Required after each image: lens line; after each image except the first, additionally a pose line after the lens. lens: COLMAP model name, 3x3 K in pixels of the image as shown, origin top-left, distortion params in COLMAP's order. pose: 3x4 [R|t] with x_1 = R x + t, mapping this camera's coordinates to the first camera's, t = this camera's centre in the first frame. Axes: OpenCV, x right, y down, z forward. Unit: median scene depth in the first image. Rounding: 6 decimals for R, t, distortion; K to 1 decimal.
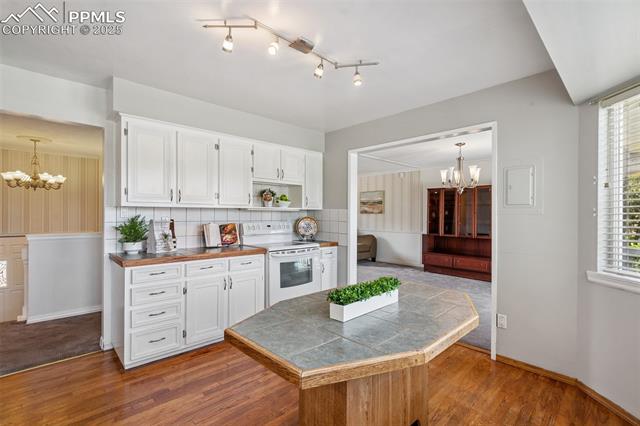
lens RADIAL K [[295.8, 0, 315.9], [0, 295.8, 210.7], [0, 0, 1]] dist [-0.000754, 0.000448]
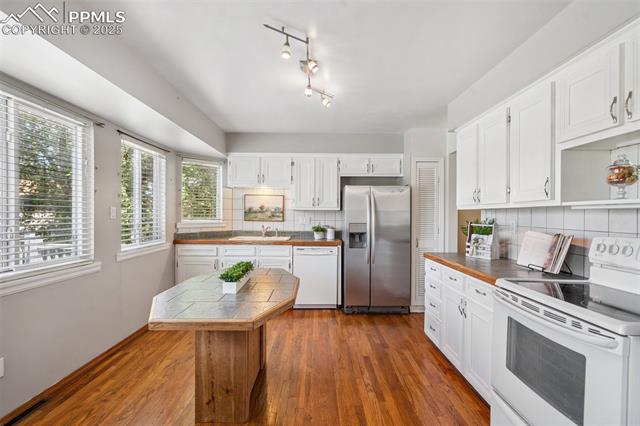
lens RADIAL K [[295.8, 0, 315.9], [0, 295.8, 210.7], [0, 0, 1]] dist [-0.000754, 0.000448]
pose [[-0.679729, -0.017667, -0.733250, 0.620309], [-0.001553, 0.999742, -0.022648, 0.016384], [0.733462, -0.014256, -0.679581, 1.480901]]
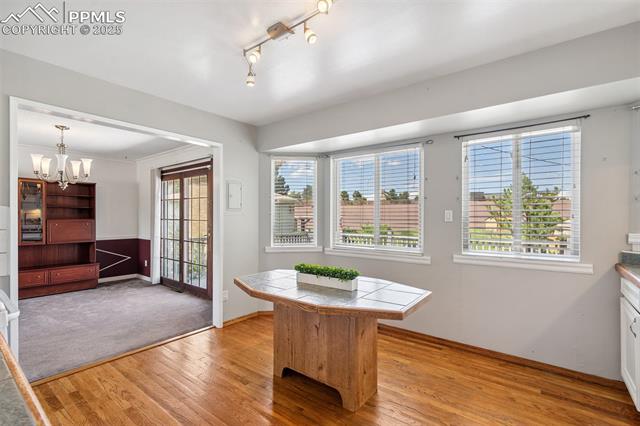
lens RADIAL K [[295.8, 0, 315.9], [0, 295.8, 210.7], [0, 0, 1]] dist [-0.000754, 0.000448]
pose [[-0.155475, 0.008384, 0.987804, -0.806578], [-0.012140, 0.999872, -0.010398, -0.000431], [-0.987765, -0.013608, -0.155353, 0.869173]]
